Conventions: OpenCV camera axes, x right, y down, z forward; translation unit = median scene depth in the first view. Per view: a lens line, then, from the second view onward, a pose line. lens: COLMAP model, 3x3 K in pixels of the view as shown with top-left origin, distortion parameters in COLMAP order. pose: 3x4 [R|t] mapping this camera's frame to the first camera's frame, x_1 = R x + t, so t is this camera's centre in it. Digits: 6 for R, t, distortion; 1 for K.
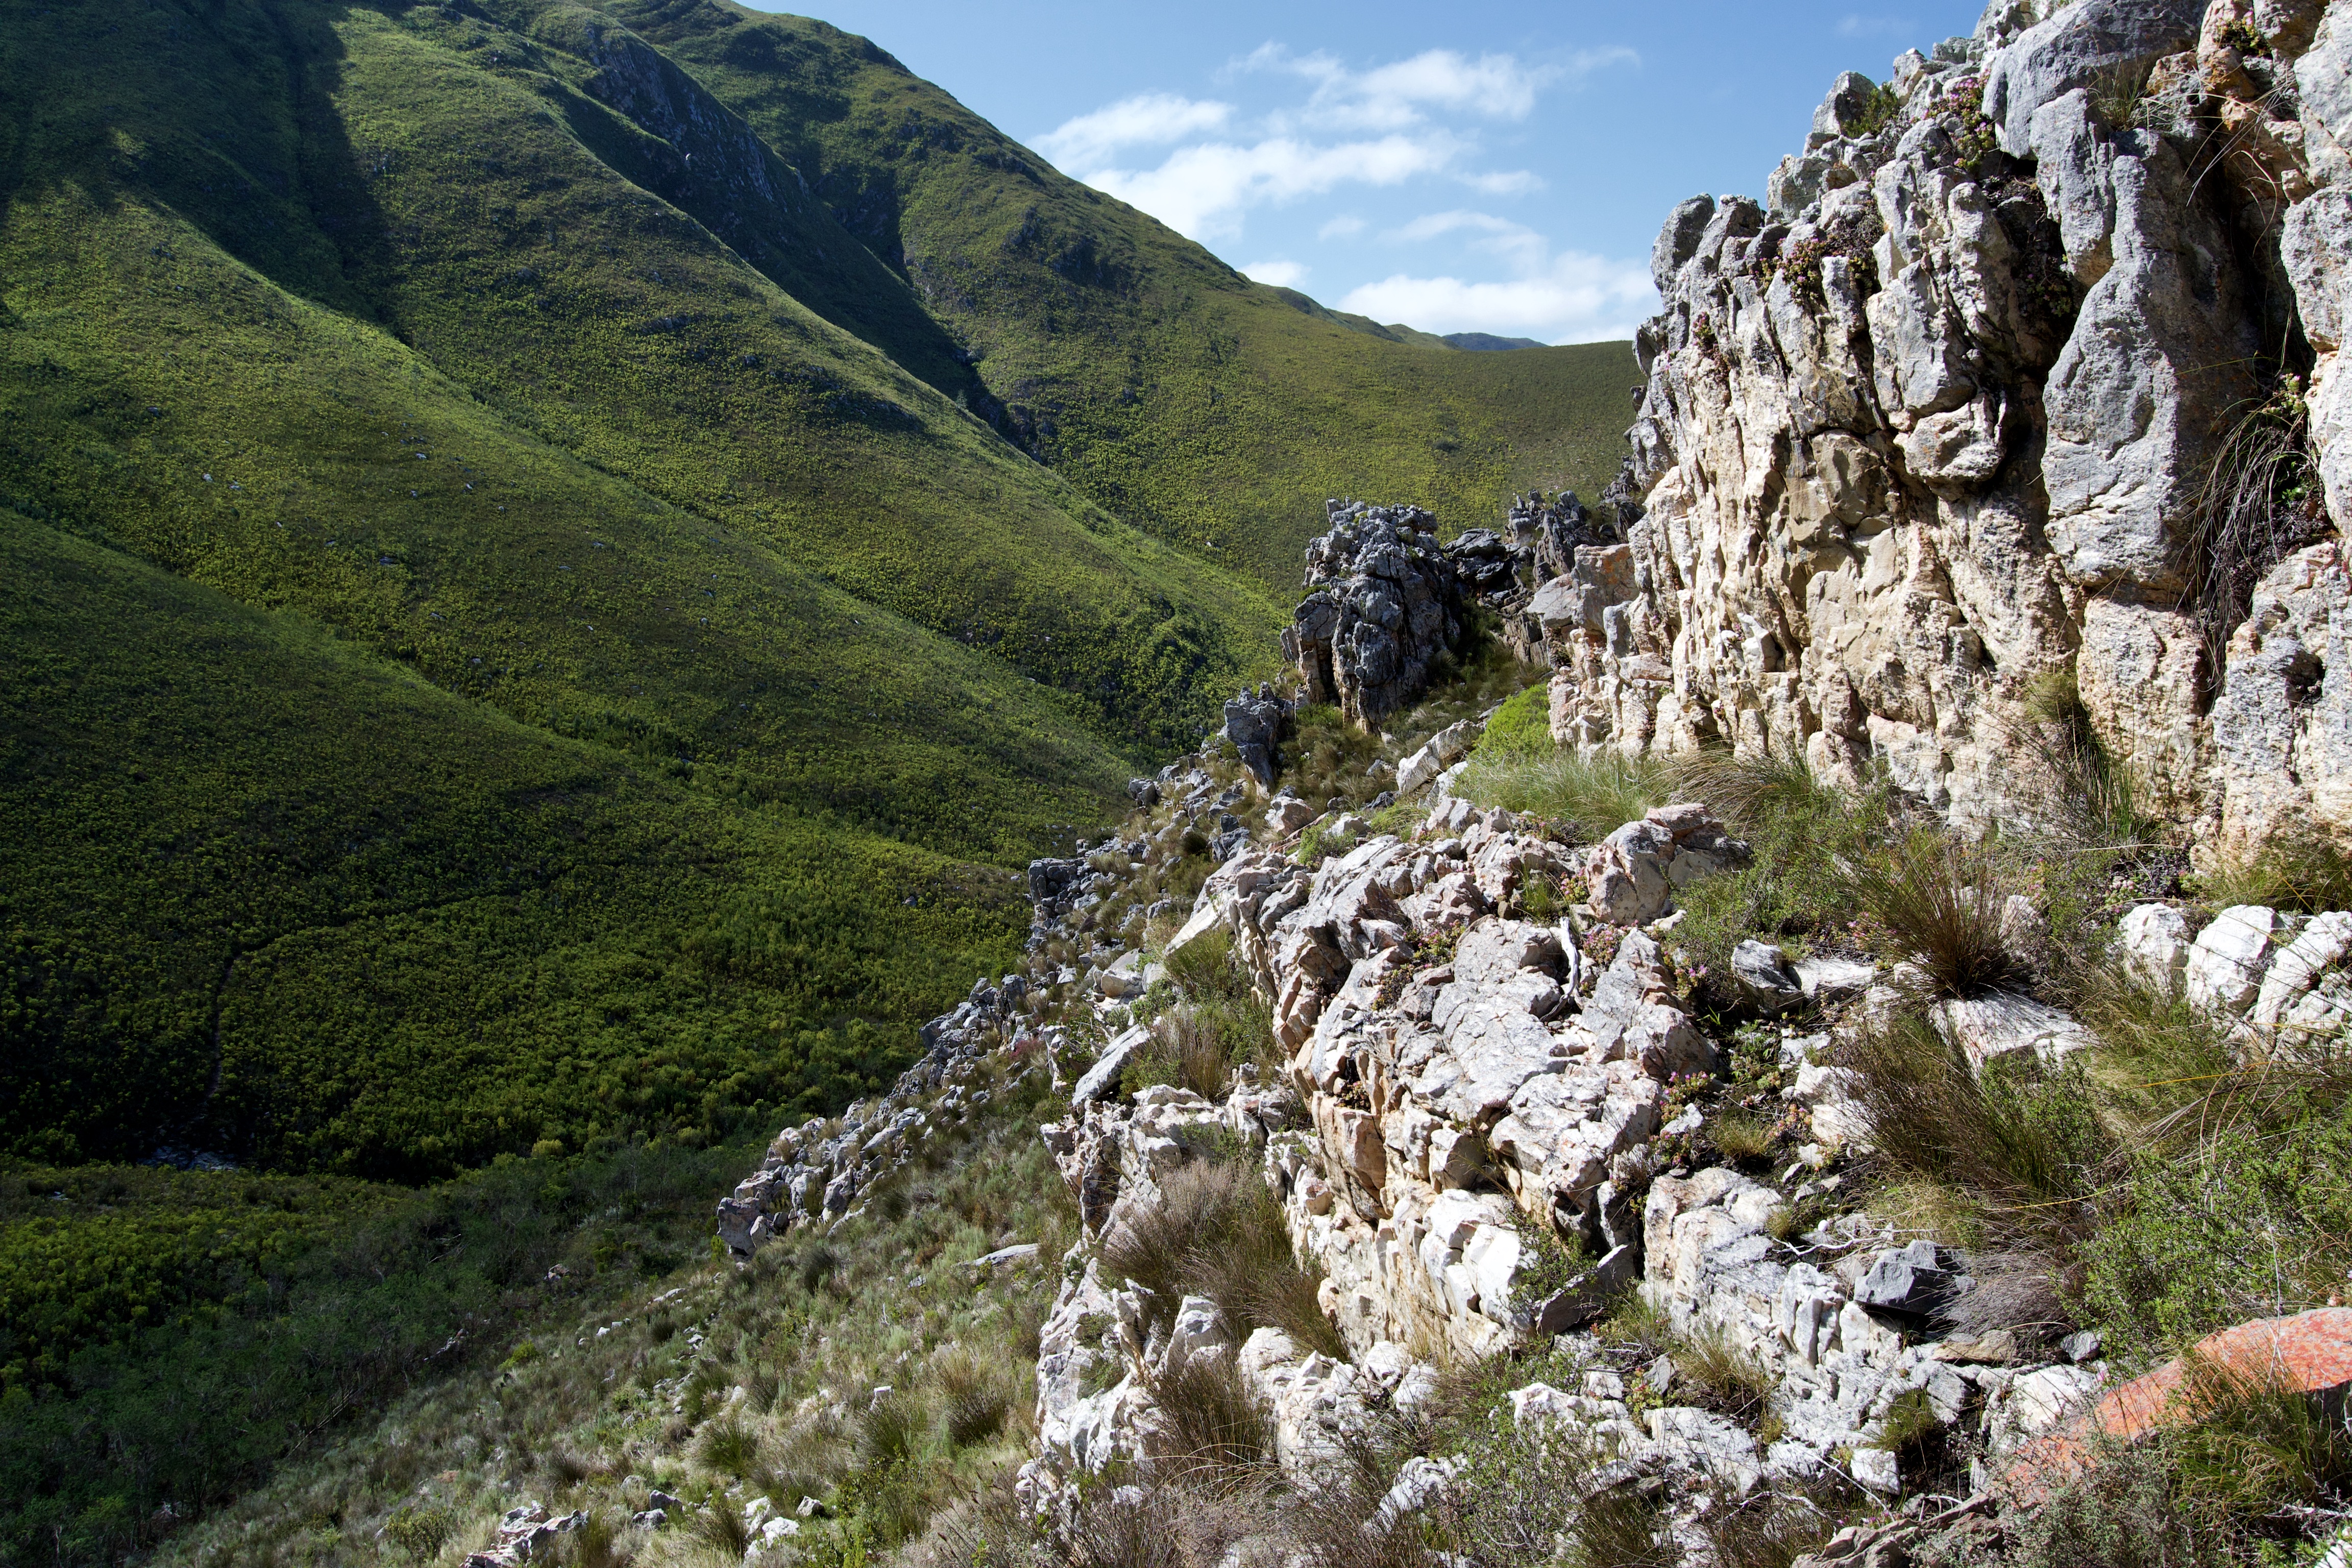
lens RADIAL K [[1807.4, 0, 1174.2], [0, 1807.4, 782.8], [0, 0, 1]] dist [-0.056846, 0.003999]
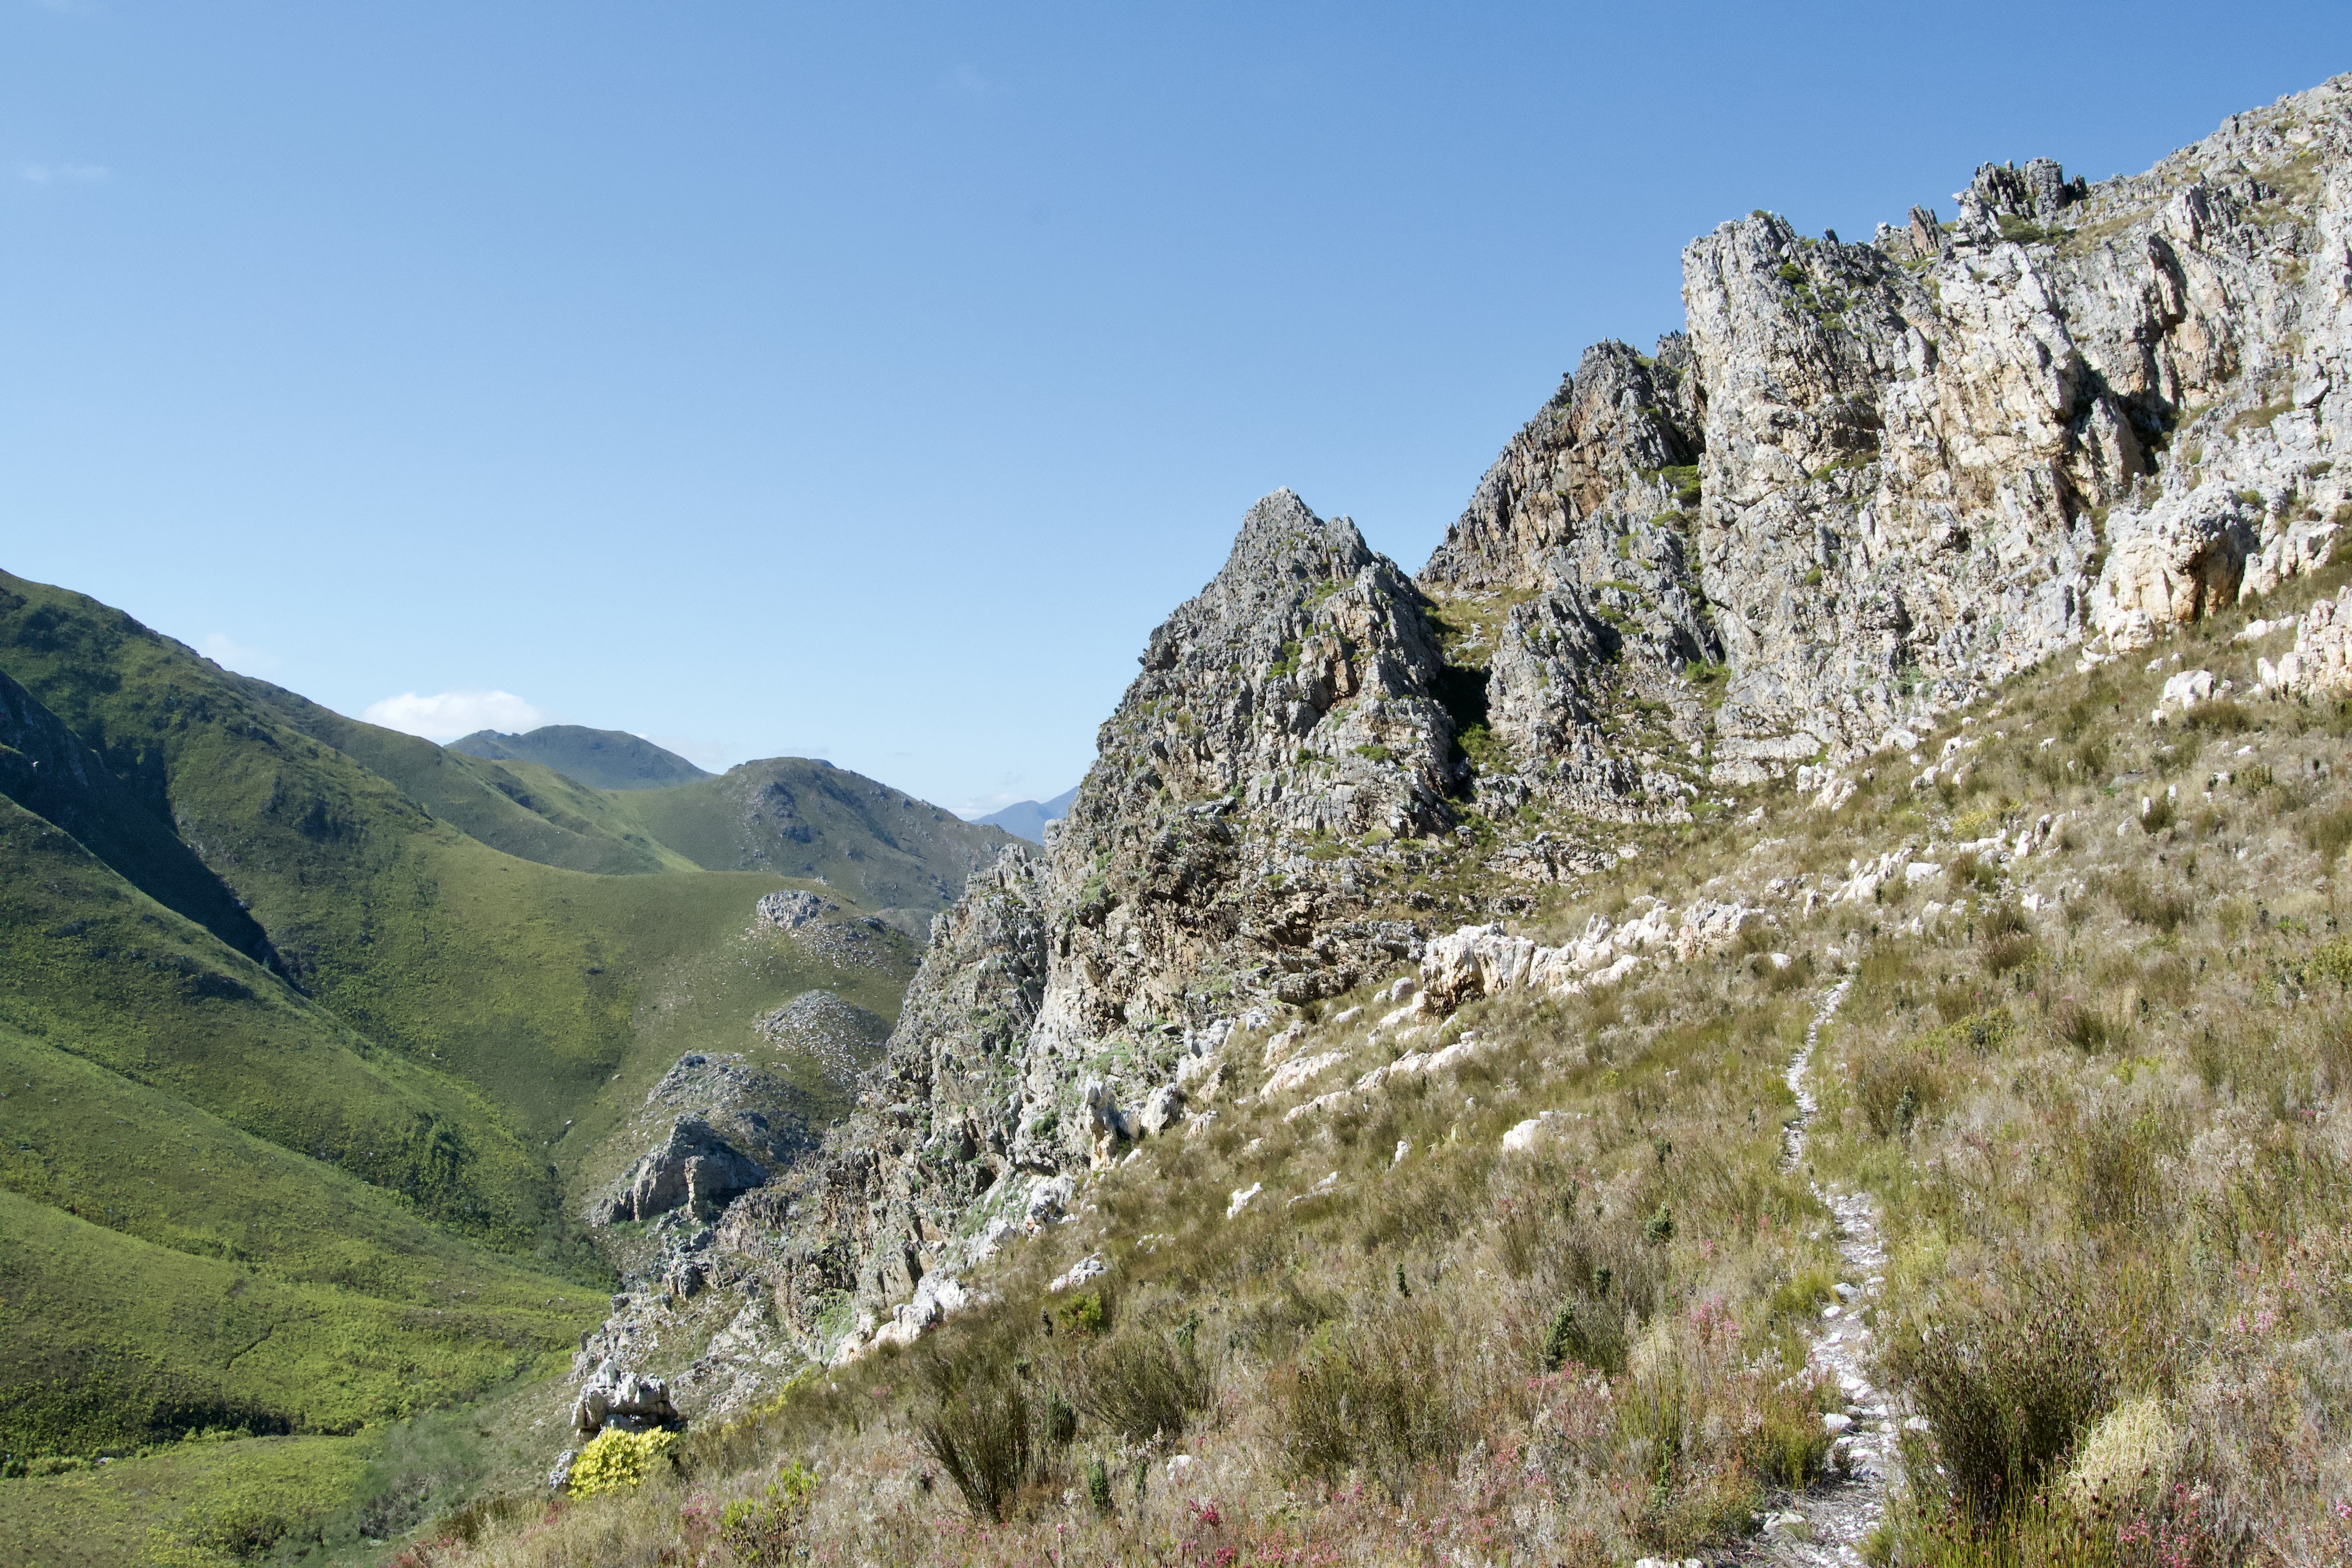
lens RADIAL K [[1807.4, 0, 1174.9], [0, 1807.4, 781.0], [0, 0, 1]] dist [-0.056846, 0.003999]
pose [[0.878975, 0.054522, 0.473740, -0.162901], [0.037220, 0.982568, -0.182140, -0.068645], [-0.475413, 0.177729, 0.861623, -0.621892]]
